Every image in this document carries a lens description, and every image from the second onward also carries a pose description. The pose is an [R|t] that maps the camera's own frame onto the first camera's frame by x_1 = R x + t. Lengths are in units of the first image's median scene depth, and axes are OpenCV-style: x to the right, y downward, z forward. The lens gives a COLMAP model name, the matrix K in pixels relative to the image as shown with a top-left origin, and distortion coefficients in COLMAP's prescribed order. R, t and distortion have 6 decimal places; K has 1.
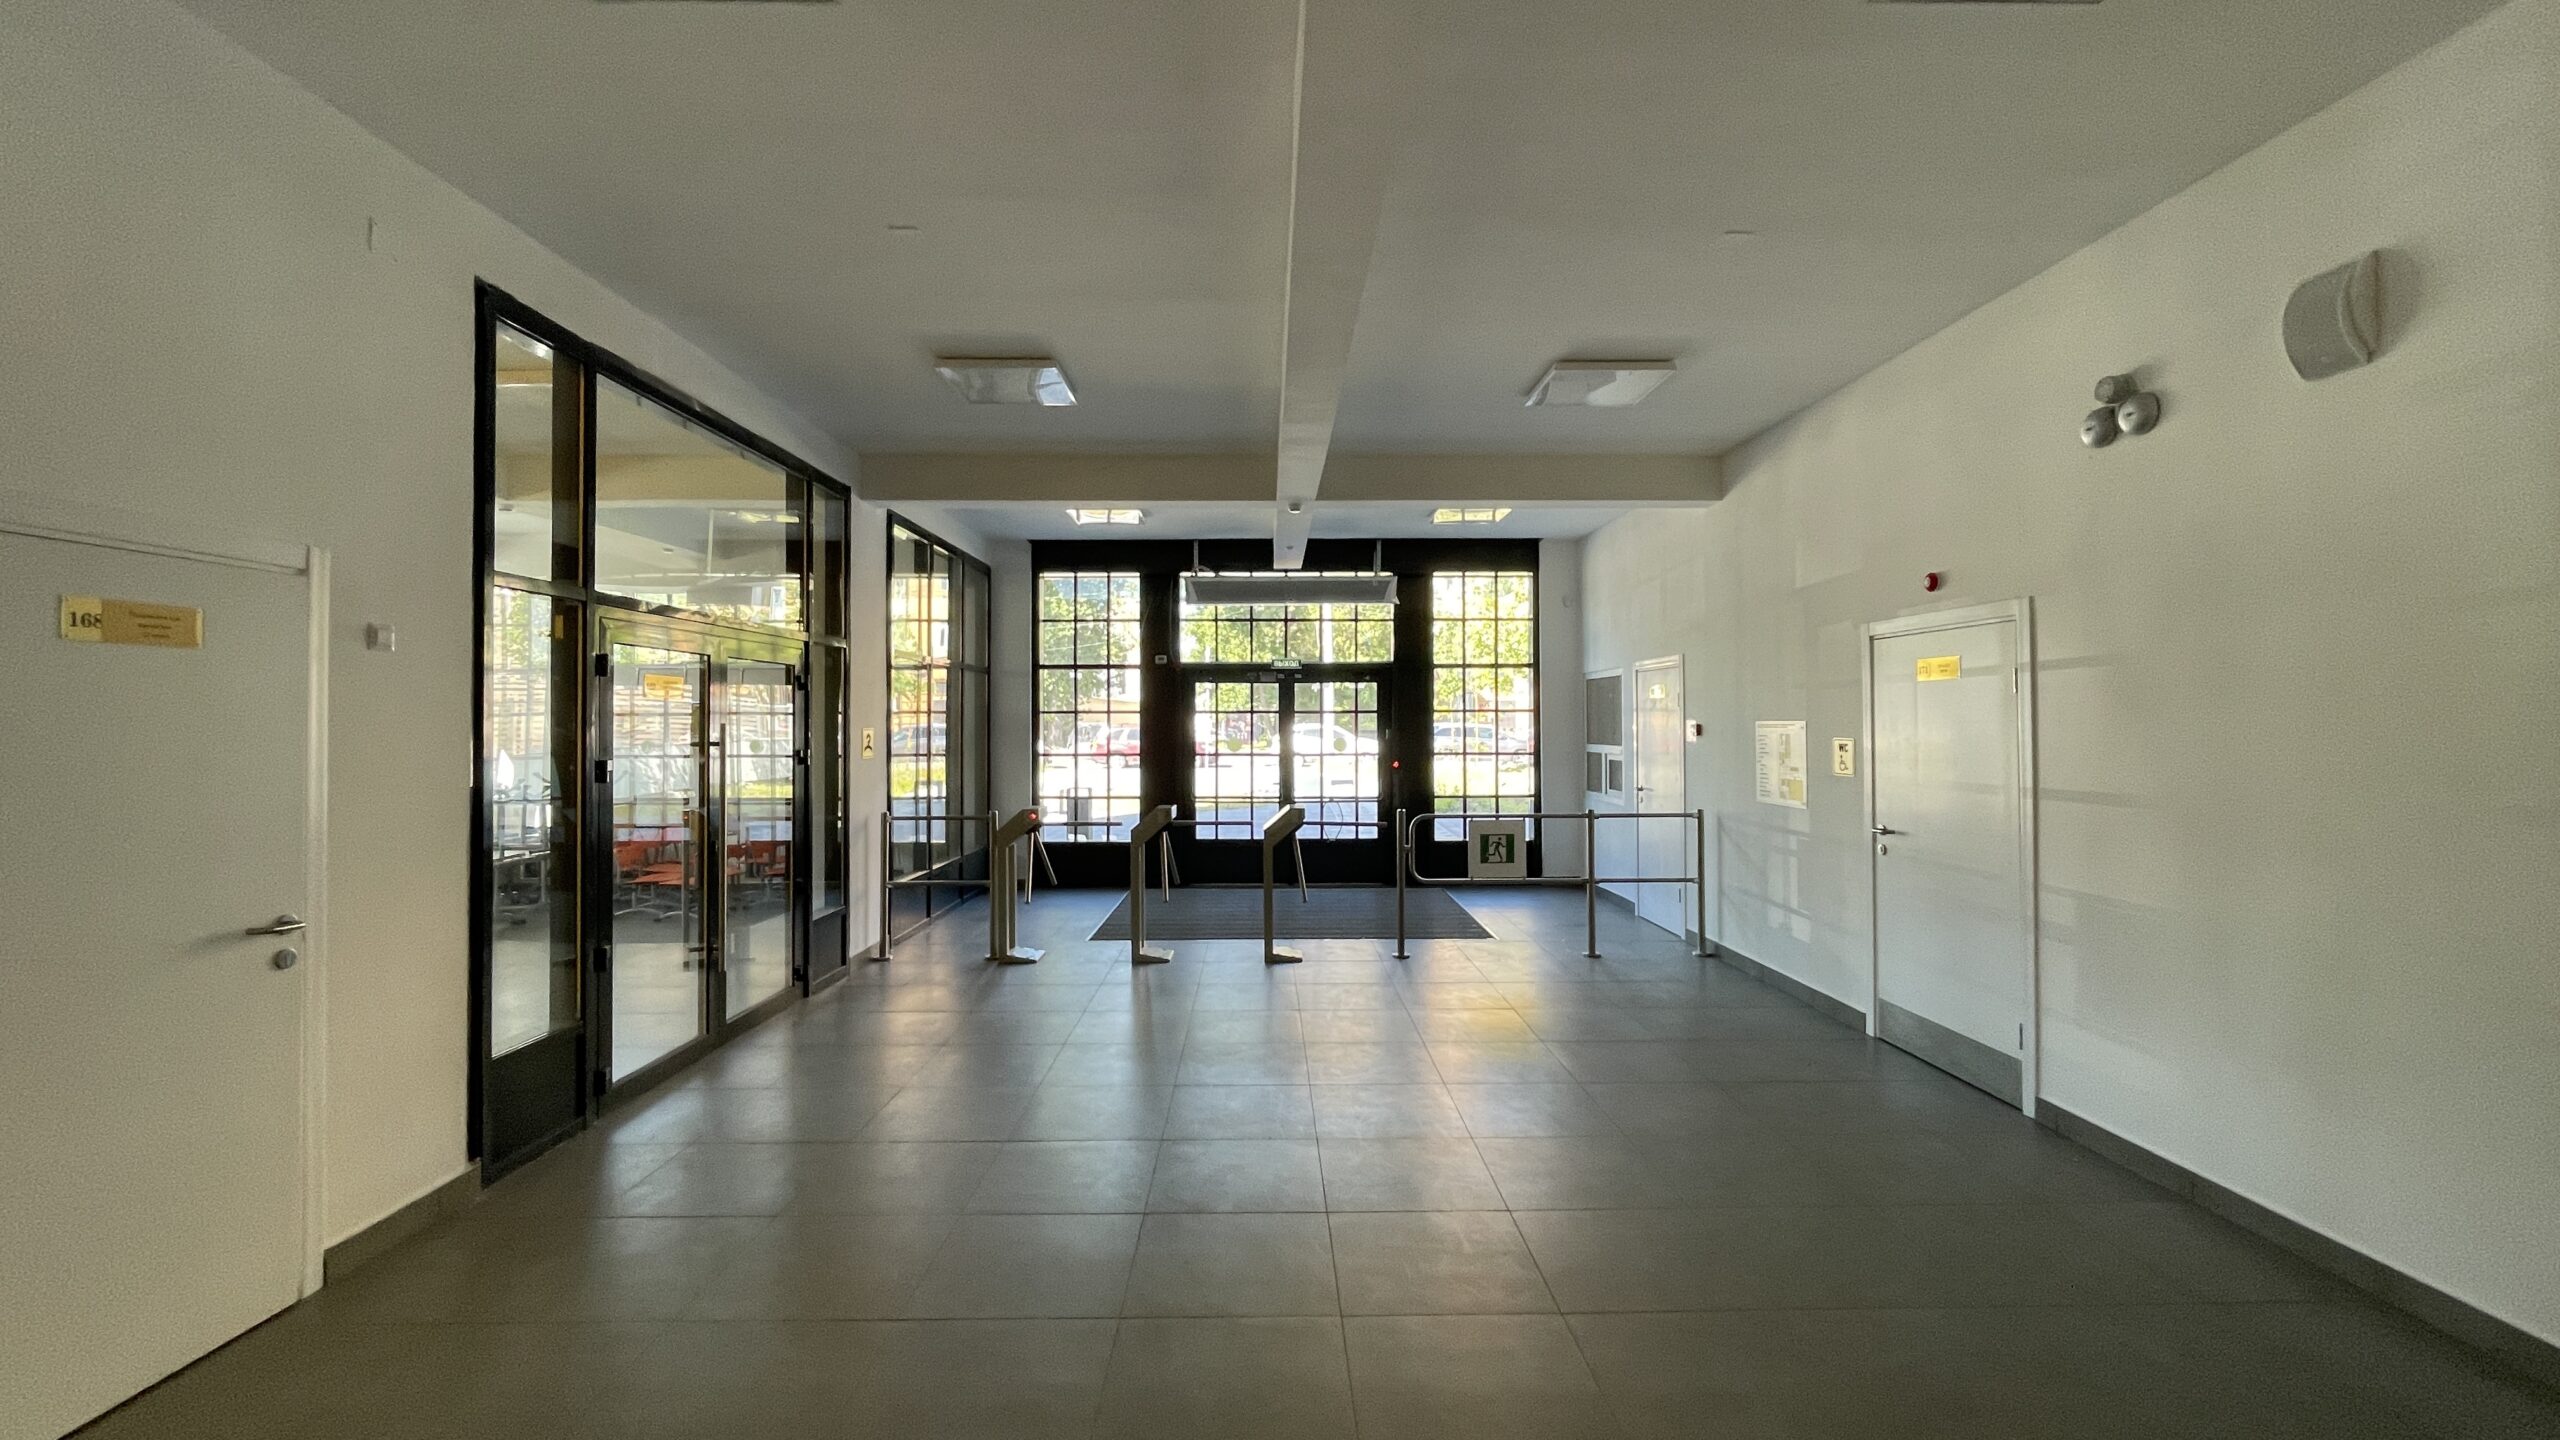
lens RADIAL K [[1041.1, 0, 1280.0], [0, 1041.1, 708.6], [0, 0, 1]] dist [0.001151, -0.004082]
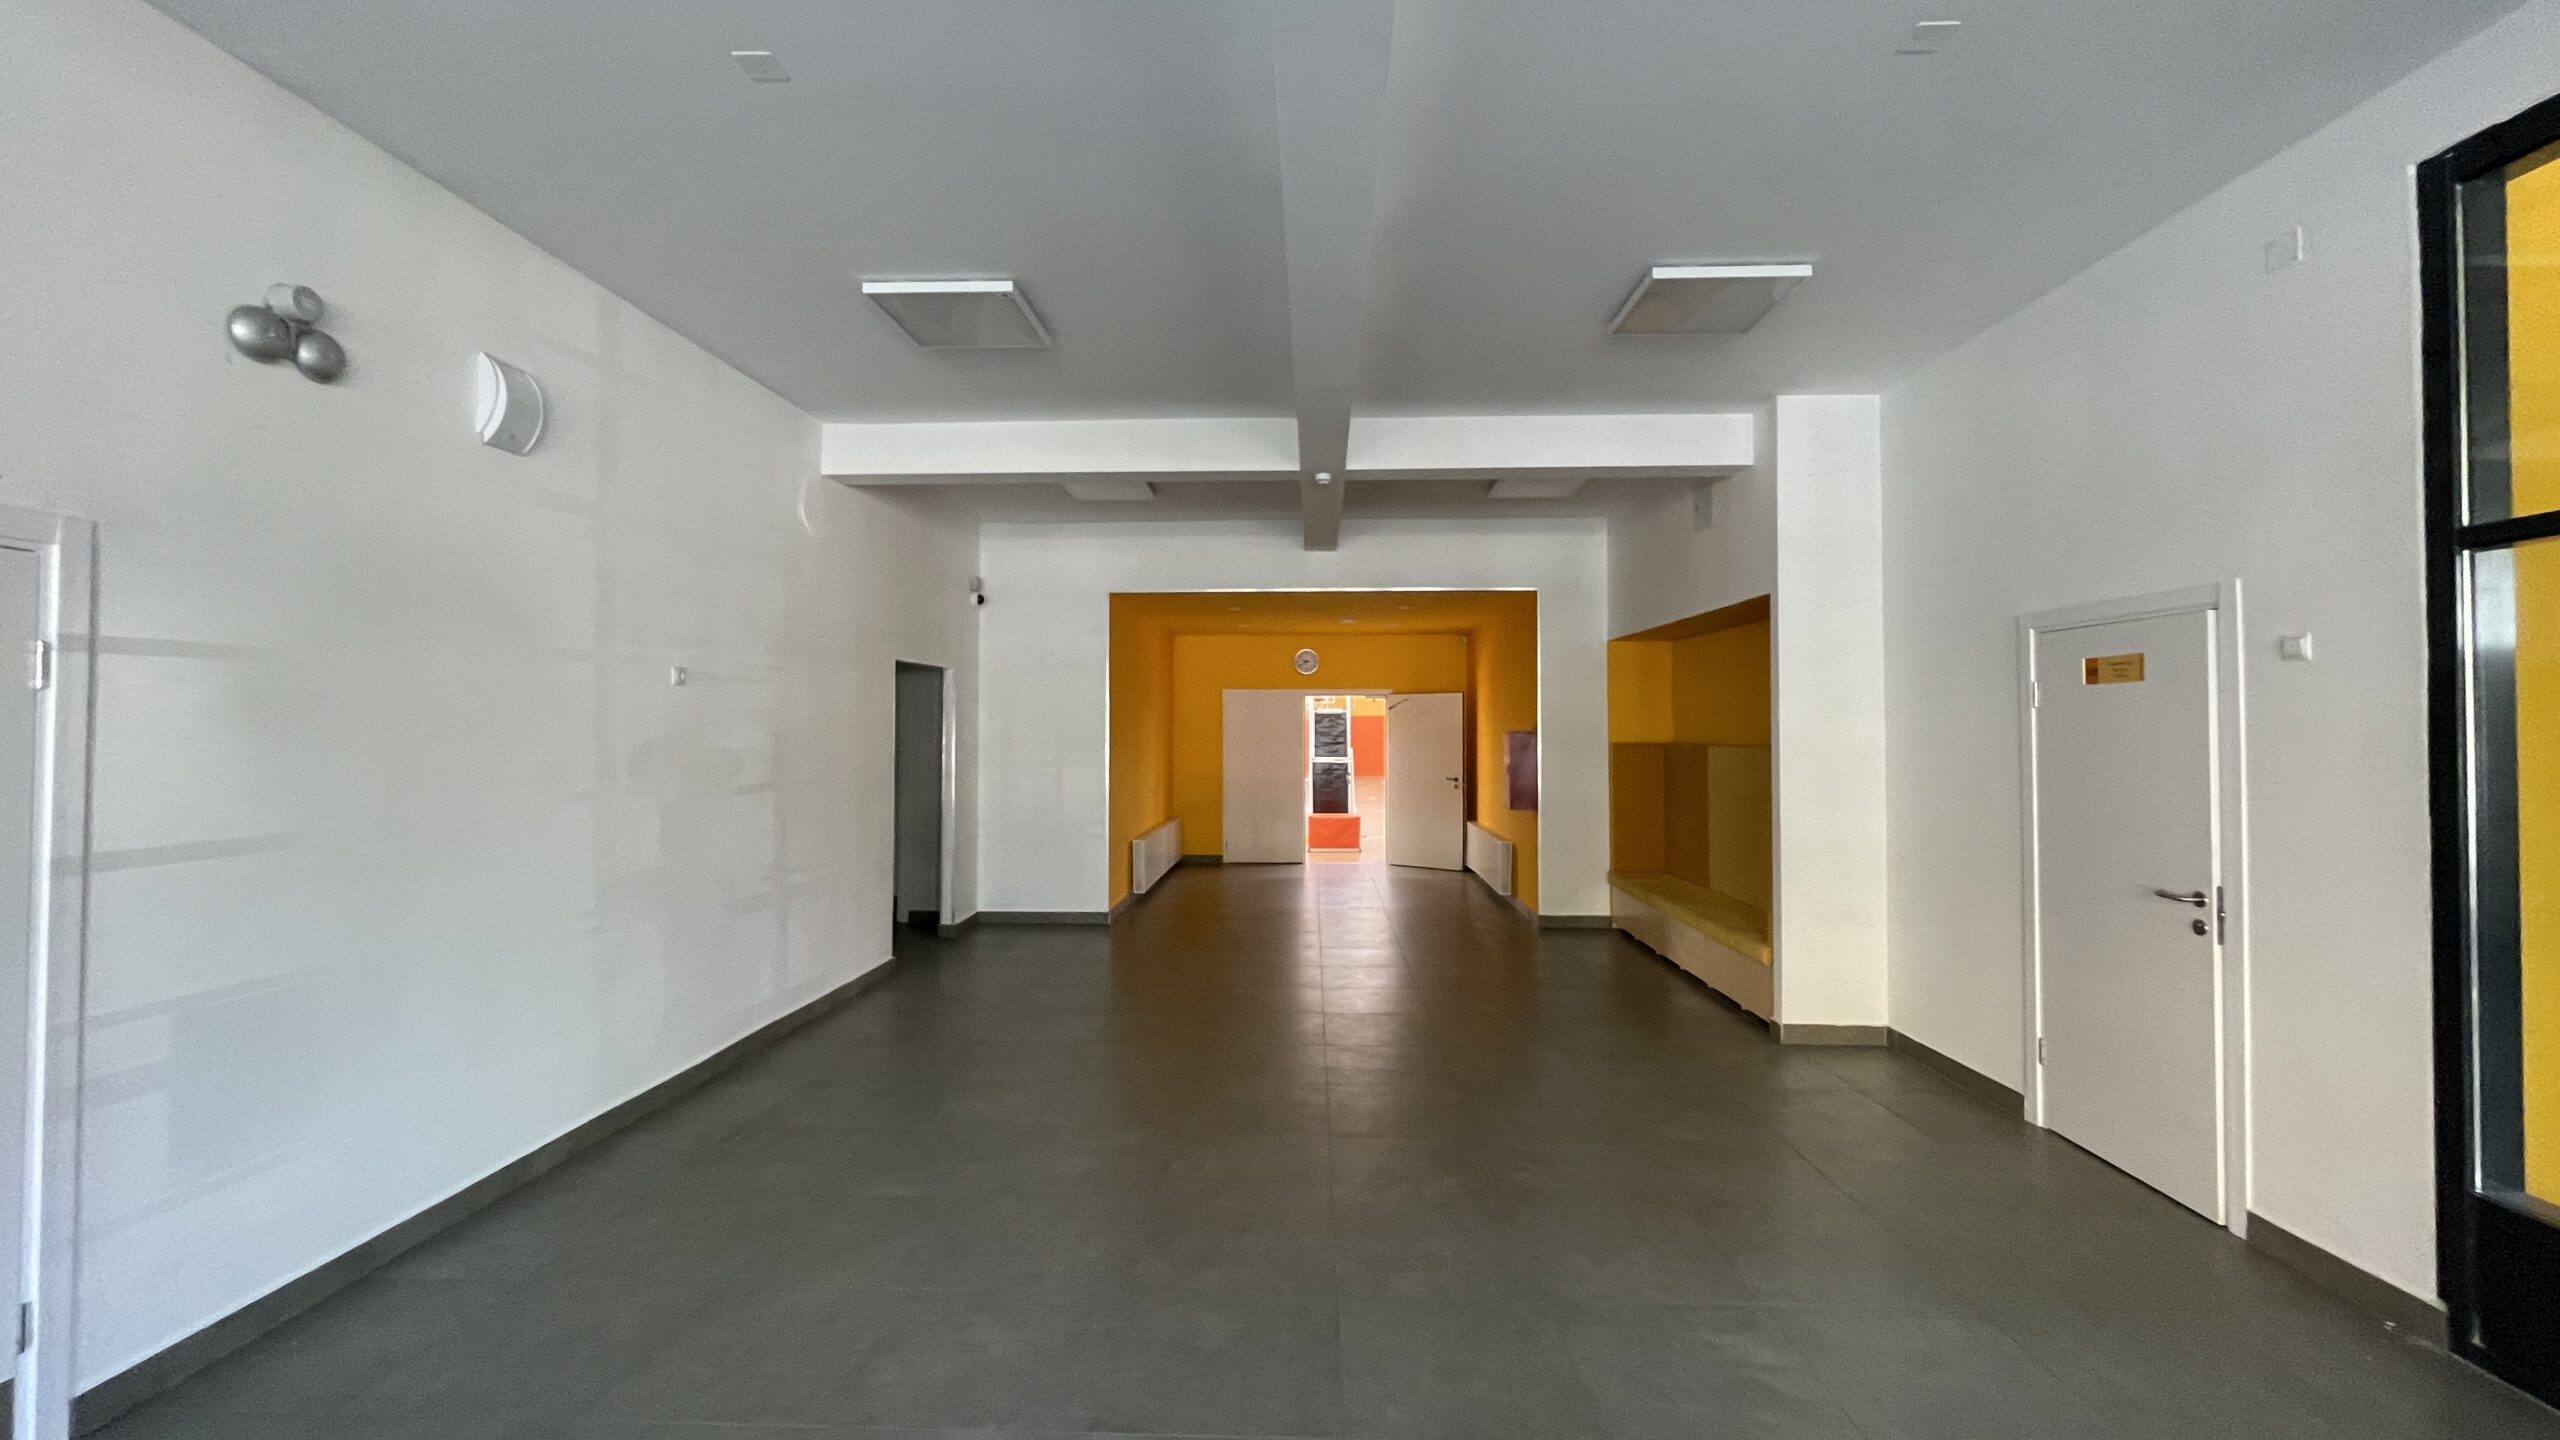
lens RADIAL K [[1041.1, 0, 1280.0], [0, 1041.1, 708.6], [0, 0, 1]] dist [0.001151, -0.004082]
pose [[-0.998396, 0.003561, 0.056504, 0.041434], [0.001626, 0.999412, -0.034257, 0.019020], [-0.056593, -0.034110, -0.997815, 1.804935]]
